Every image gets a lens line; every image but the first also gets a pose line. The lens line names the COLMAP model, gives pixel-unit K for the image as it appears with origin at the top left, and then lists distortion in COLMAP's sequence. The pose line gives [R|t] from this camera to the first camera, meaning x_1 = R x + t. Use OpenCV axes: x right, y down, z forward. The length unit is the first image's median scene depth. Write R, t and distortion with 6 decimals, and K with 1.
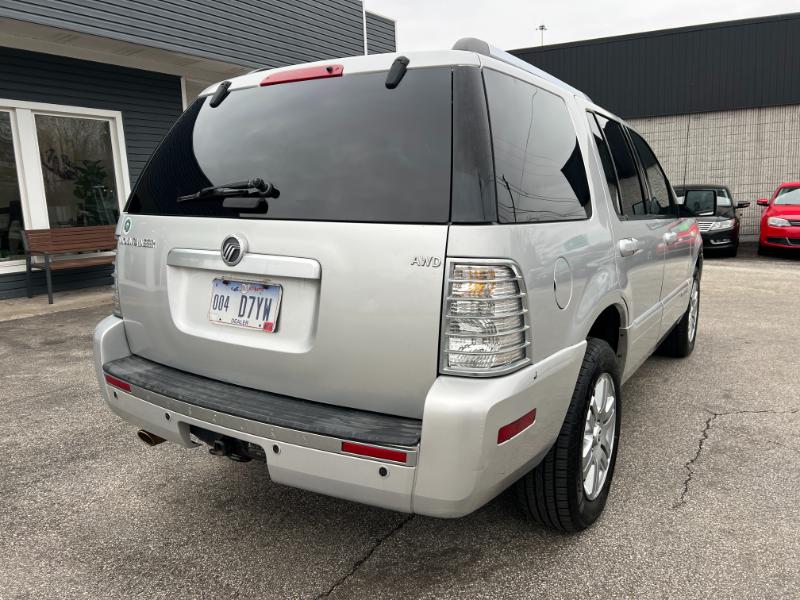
lens RADIAL K [[601.7, 0, 397.9], [0, 601.7, 297.4], [0, 0, 1]] dist [0.049926, -0.054543]
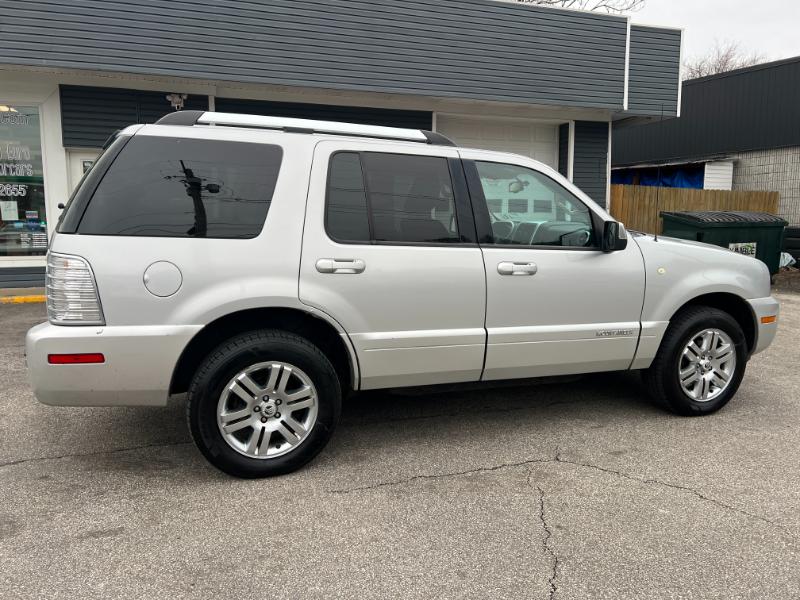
lens RADIAL K [[601.7, 0, 397.5], [0, 601.7, 295.9], [0, 0, 1]] dist [0.049926, -0.054543]
pose [[0.799101, 0.110464, -0.590961, 1.333069], [-0.126710, 0.991840, 0.014058, -0.063336], [0.587692, 0.063647, 0.806577, 0.132954]]
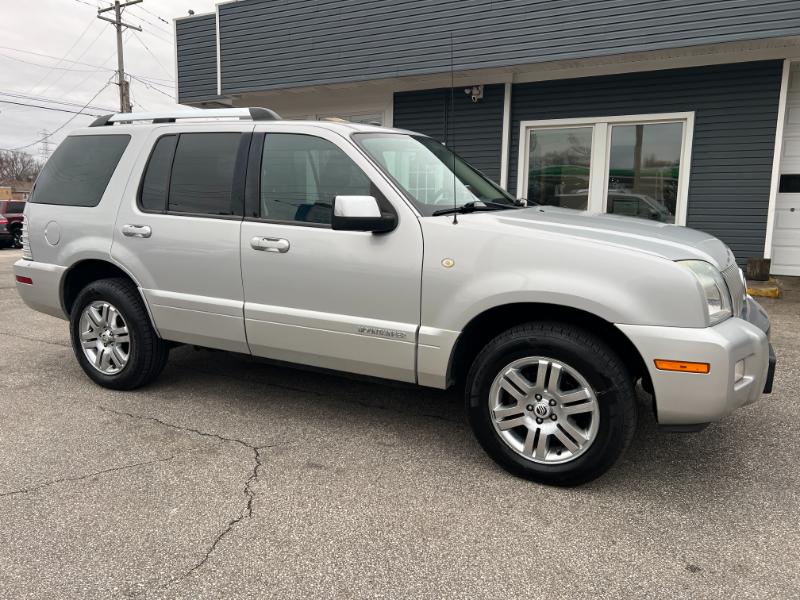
lens RADIAL K [[601.7, 0, 401.3], [0, 601.7, 299.6], [0, 0, 1]] dist [0.049926, -0.054543]
pose [[0.091556, 0.187844, -0.977922, 2.133316], [-0.176853, 0.969503, 0.169669, -0.318822], [0.979970, 0.157415, 0.121984, 1.667018]]
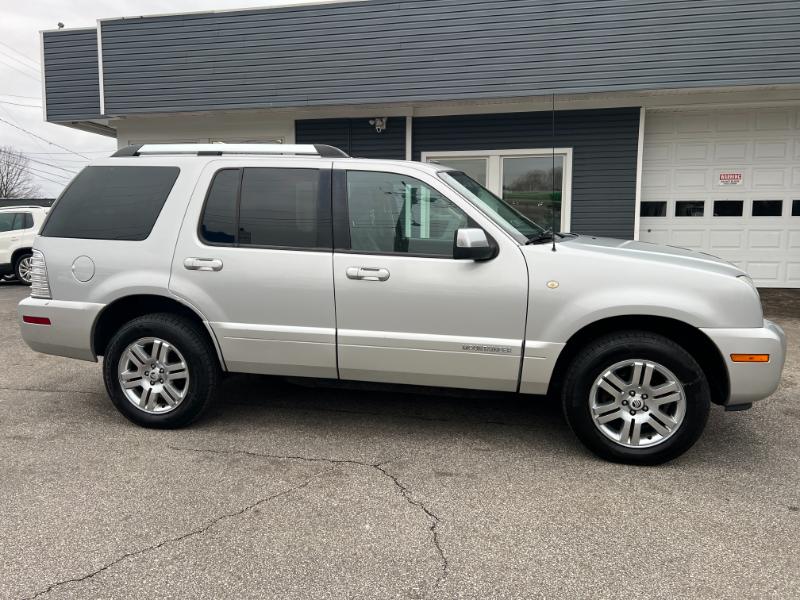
lens RADIAL K [[601.7, 0, 396.0], [0, 601.7, 297.0], [0, 0, 1]] dist [0.049926, -0.054543]
pose [[0.360604, 0.140718, -0.922043, 2.125754], [-0.165069, 0.982578, 0.085399, -0.232350], [0.917996, 0.121406, 0.377549, 1.010349]]
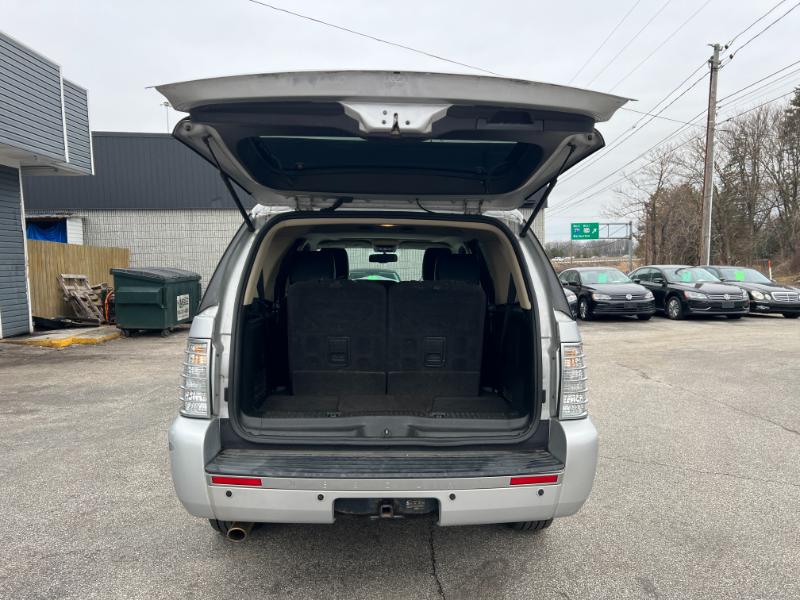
lens RADIAL K [[601.7, 0, 406.2], [0, 601.7, 302.5], [0, 0, 1]] dist [0.049926, -0.054543]
pose [[0.818975, -0.016928, 0.573579, -0.799724], [0.081059, 0.992955, -0.086433, -0.047660], [-0.568075, 0.117280, 0.814578, -0.043538]]
